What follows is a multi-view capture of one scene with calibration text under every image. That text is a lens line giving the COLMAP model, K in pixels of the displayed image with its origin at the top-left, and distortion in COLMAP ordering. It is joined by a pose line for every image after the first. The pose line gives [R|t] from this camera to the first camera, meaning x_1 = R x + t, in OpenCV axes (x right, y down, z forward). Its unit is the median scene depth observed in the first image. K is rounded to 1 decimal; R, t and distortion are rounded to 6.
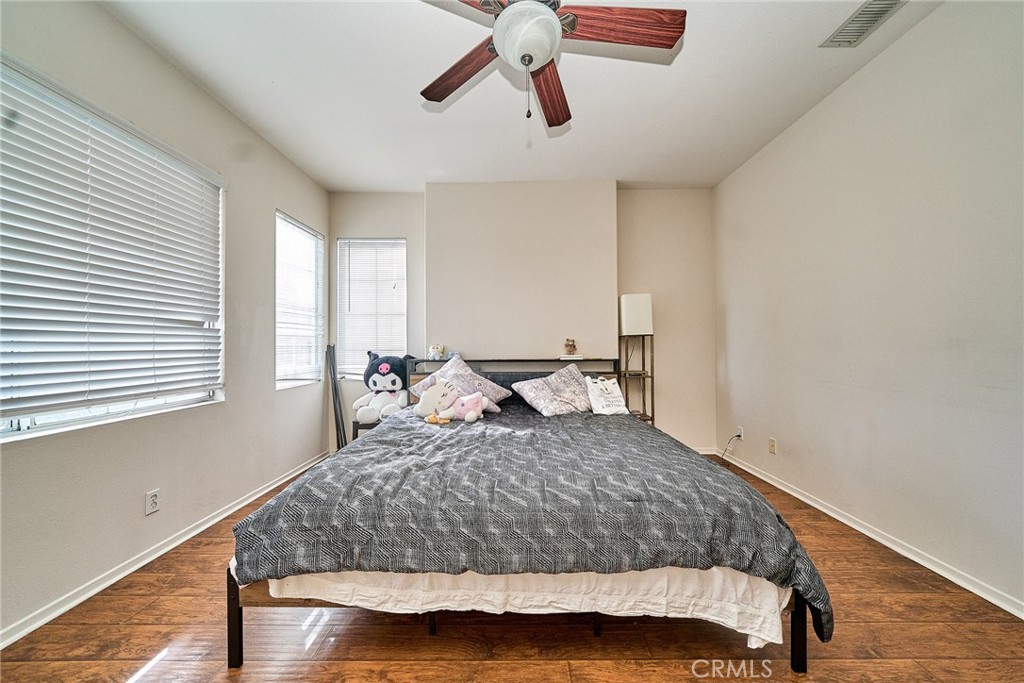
lens RADIAL K [[350.7, 0, 515.7], [0, 350.7, 342.3], [0, 0, 1]] dist [0.000257, -0.000497]
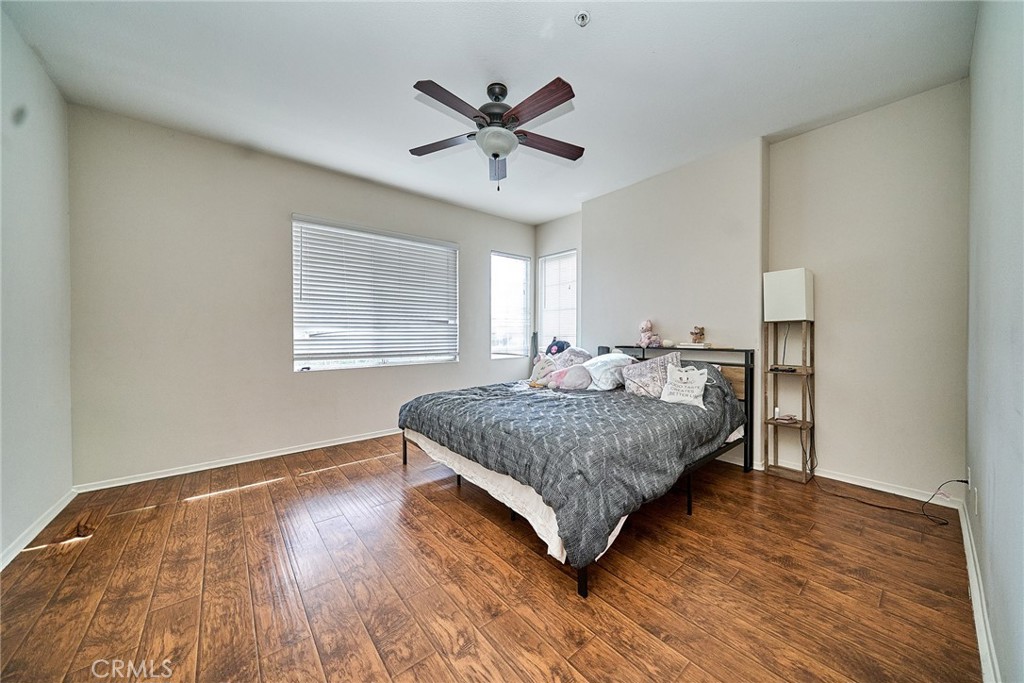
lens RADIAL K [[350.7, 0, 520.4], [0, 350.7, 336.3], [0, 0, 1]] dist [0.000257, -0.000497]
pose [[0.651888, 0.011352, -0.758230, 0.669785], [0.003354, 0.999835, 0.017853, -0.002893], [0.758308, -0.014182, 0.651742, 0.013189]]
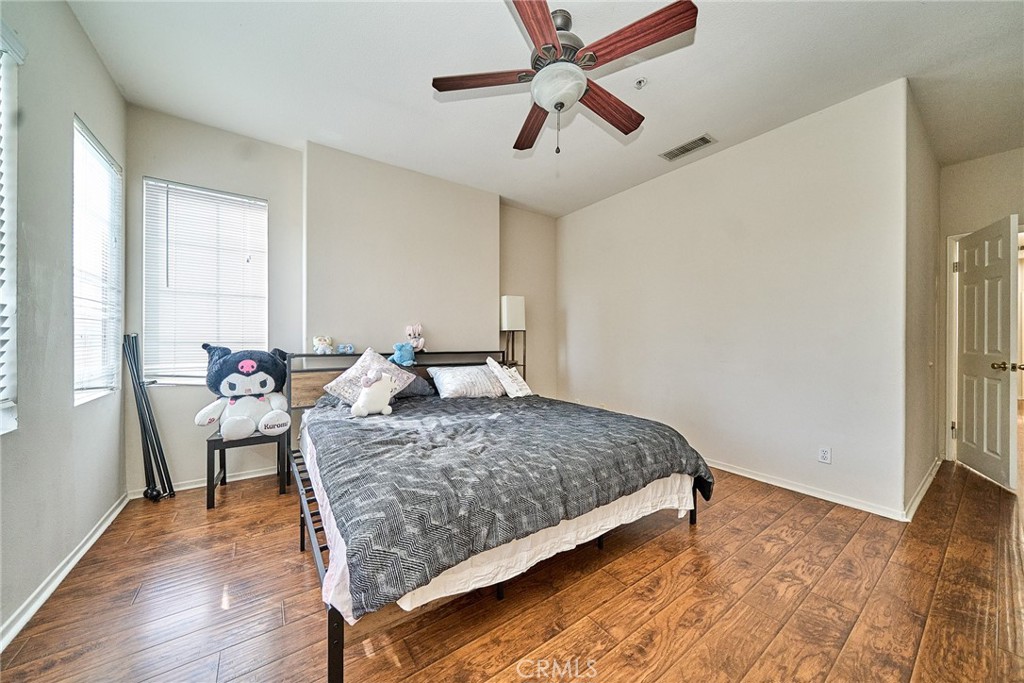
lens RADIAL K [[350.7, 0, 513.2], [0, 350.7, 340.0], [0, 0, 1]] dist [0.000257, -0.000497]
pose [[0.811229, 0.007970, 0.584674, -0.410702], [-0.013765, 0.999890, 0.005469, 0.005144], [-0.584566, -0.012485, 0.811250, 0.043965]]
